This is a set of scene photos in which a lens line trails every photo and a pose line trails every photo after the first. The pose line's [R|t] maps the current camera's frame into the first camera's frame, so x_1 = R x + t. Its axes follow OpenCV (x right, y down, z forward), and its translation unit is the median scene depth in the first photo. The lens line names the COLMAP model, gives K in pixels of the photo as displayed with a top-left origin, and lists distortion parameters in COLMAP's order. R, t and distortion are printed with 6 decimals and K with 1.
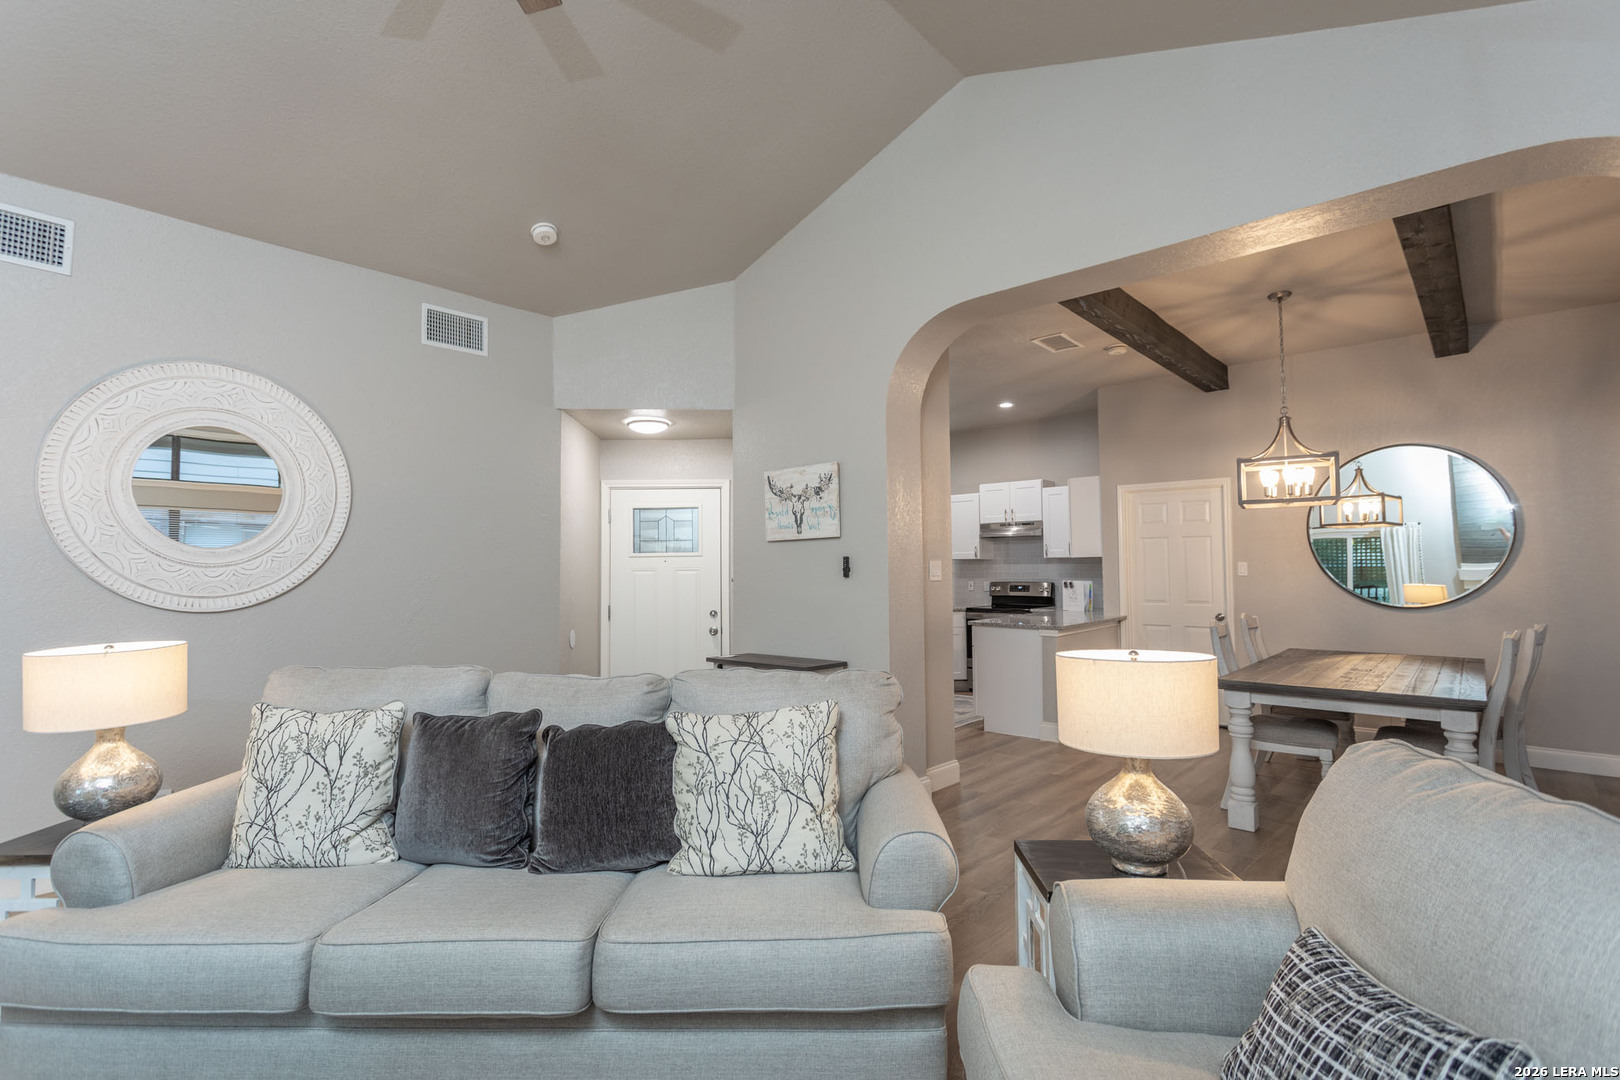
lens RADIAL K [[760.9, 0, 810.0], [0, 760.9, 540.0], [0, 0, 1]] dist [0.012380, -0.000035]
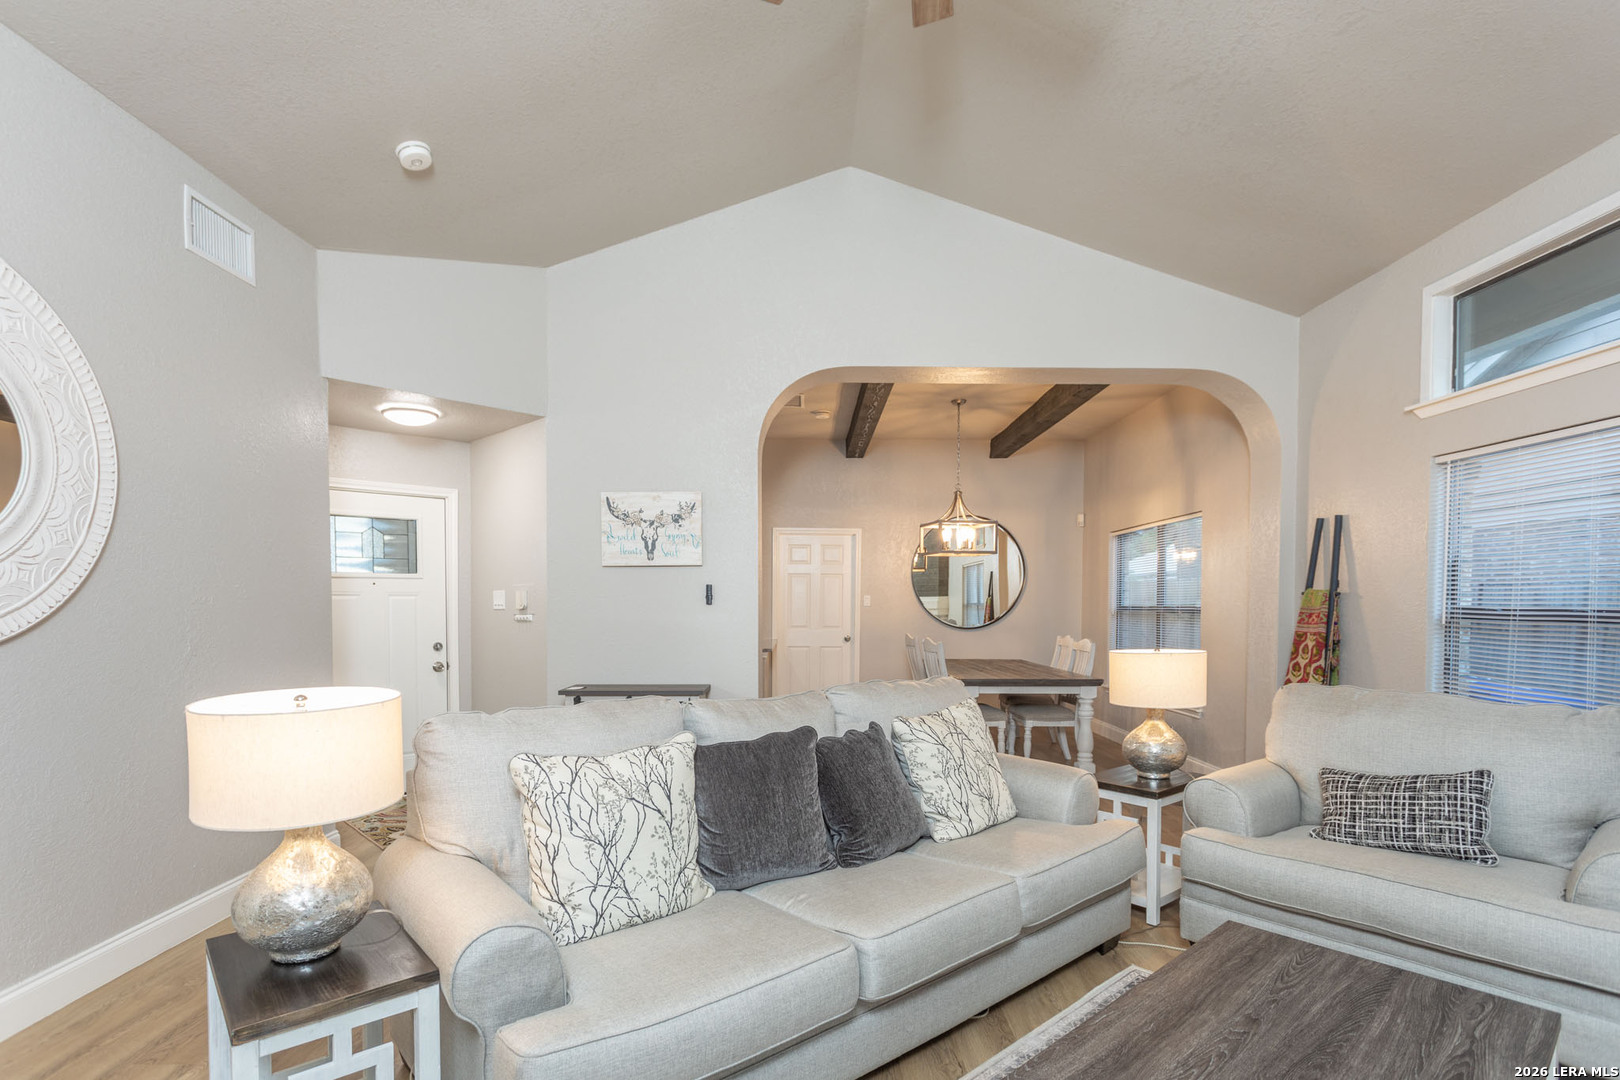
lens RADIAL K [[784.6, 0, 806.6], [0, 784.6, 620.2], [0, 0, 1]] dist [0.004358, 0.001091]
pose [[0.742053, -0.006029, 0.670314, -0.535199], [-0.037053, 0.998062, 0.049996, 0.010966], [-0.669316, -0.061936, 0.740392, 0.102968]]
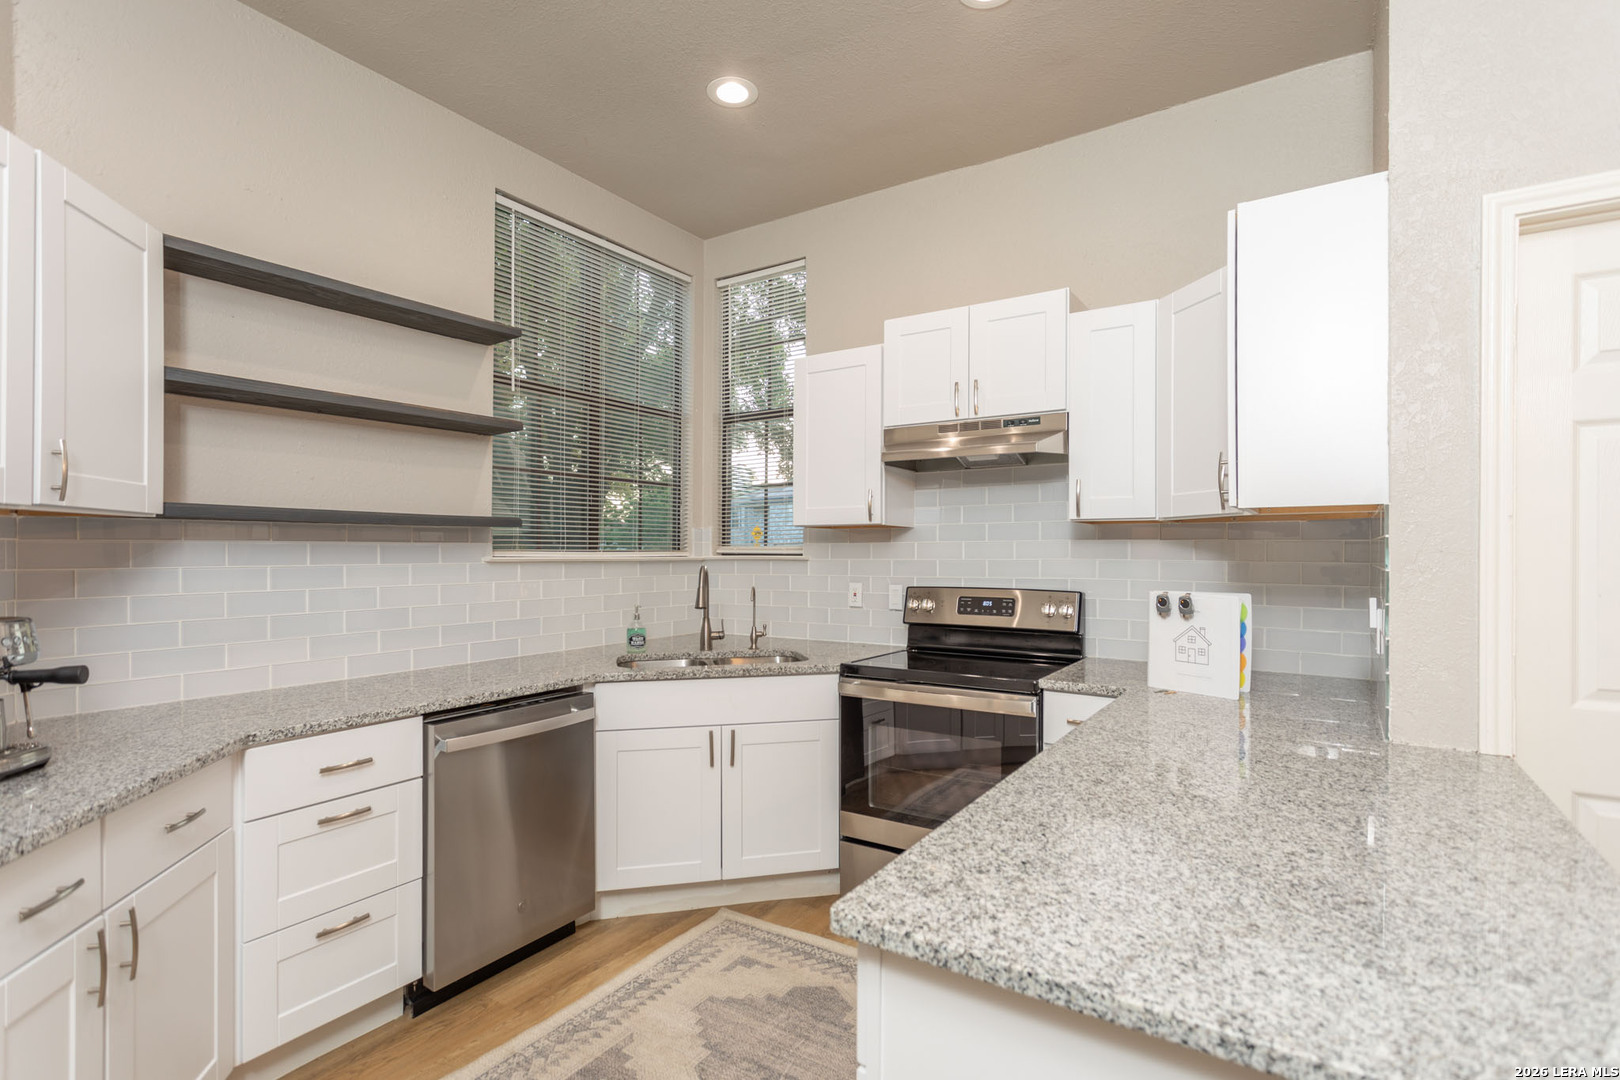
lens RADIAL K [[793.3, 0, 815.2], [0, 793.3, 548.3], [0, 0, 1]] dist [0.005207, 0.001143]
pose [[0.986975, 0.010389, 0.160539, 0.241506], [-0.015418, 0.999428, 0.030108, 0.046932], [-0.160134, -0.032191, 0.986570, 1.160206]]
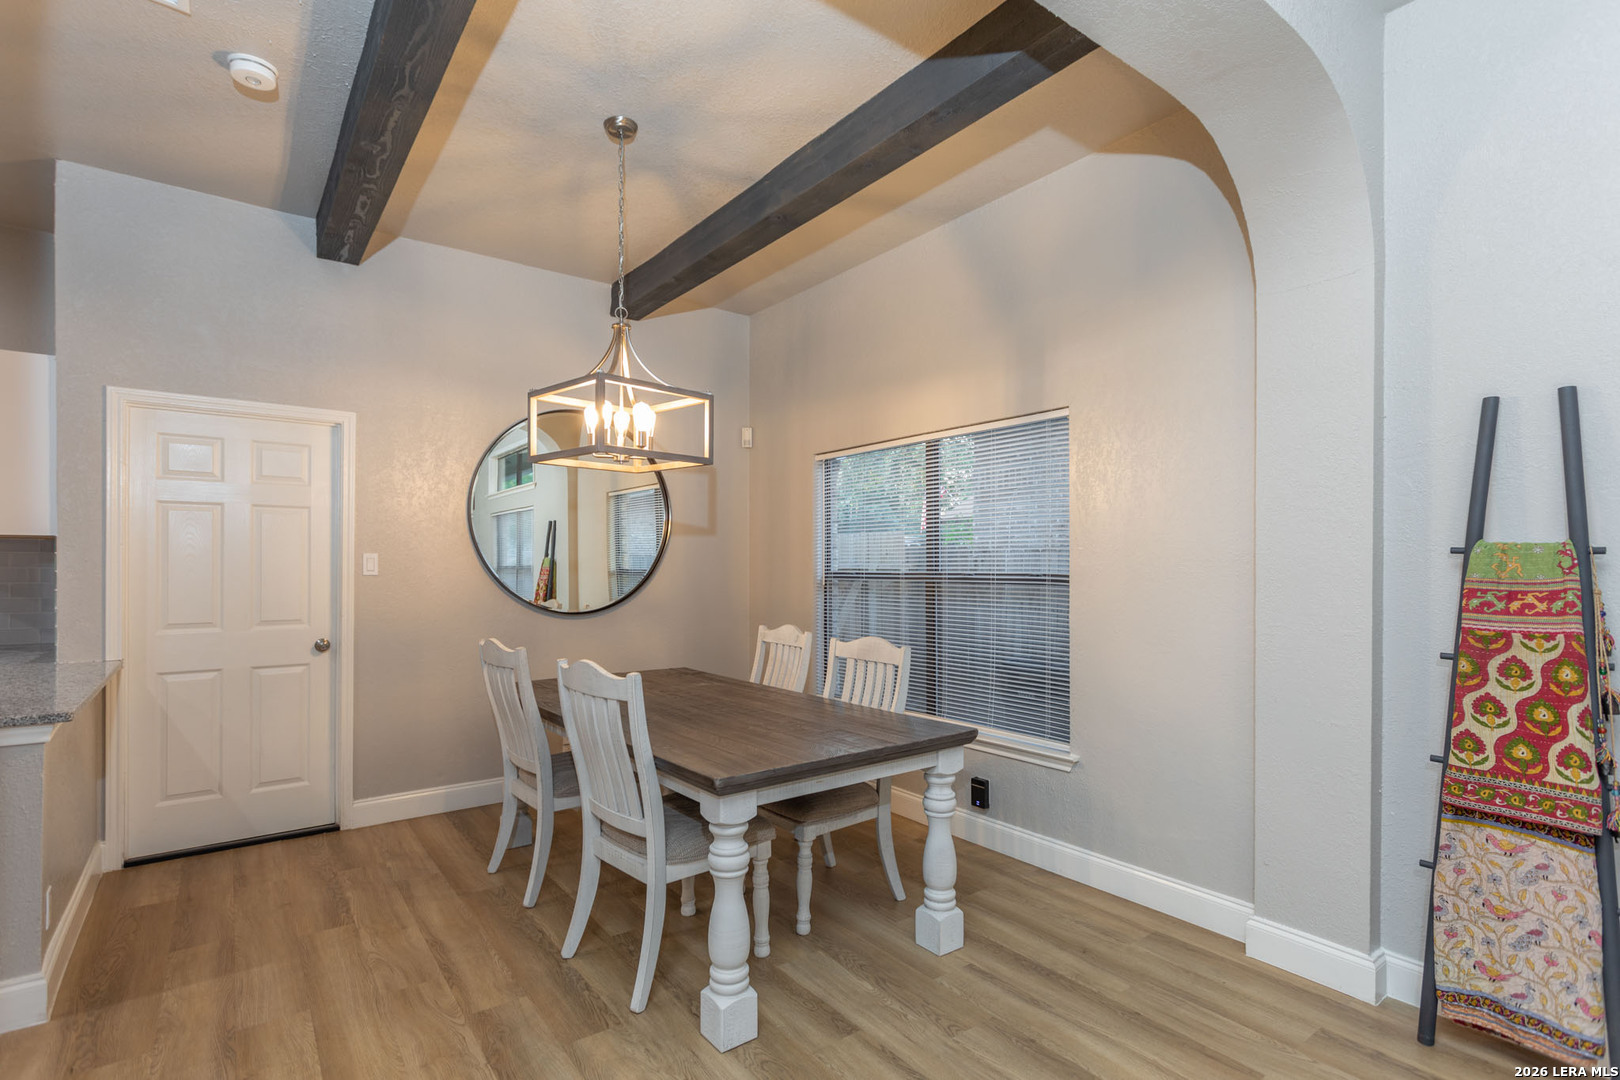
lens RADIAL K [[773.8, 0, 800.7], [0, 773.8, 560.6], [0, 0, 1]] dist [0.002066, 0.000363]
pose [[0.200648, 0.010018, 0.979612, 0.029165], [-0.043198, 0.999066, -0.001369, 0.027654], [-0.978711, -0.042043, 0.200893, 0.704057]]
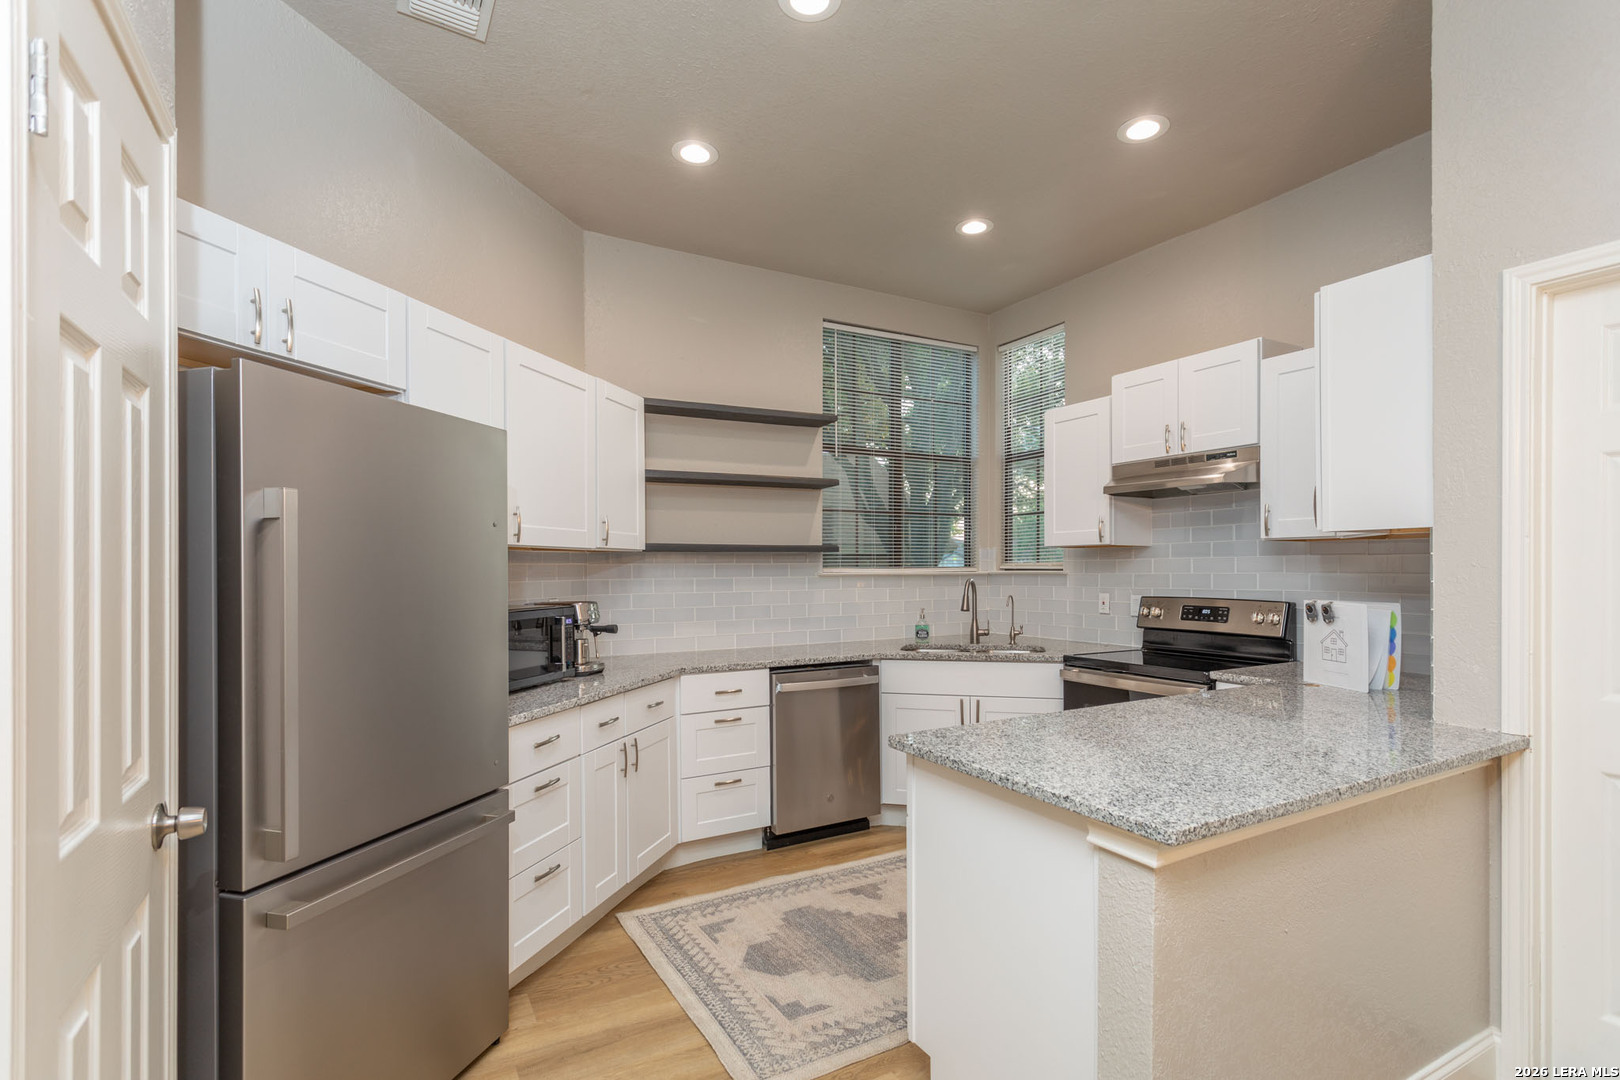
lens RADIAL K [[788.4, 0, 803.3], [0, 788.4, 575.2], [0, 0, 1]] dist [0.002126, 0.000343]
pose [[0.945728, 0.007165, -0.324880, 0.374912], [0.008572, 0.998859, 0.046983, 0.036119], [0.324846, -0.047218, 0.944587, 0.936296]]
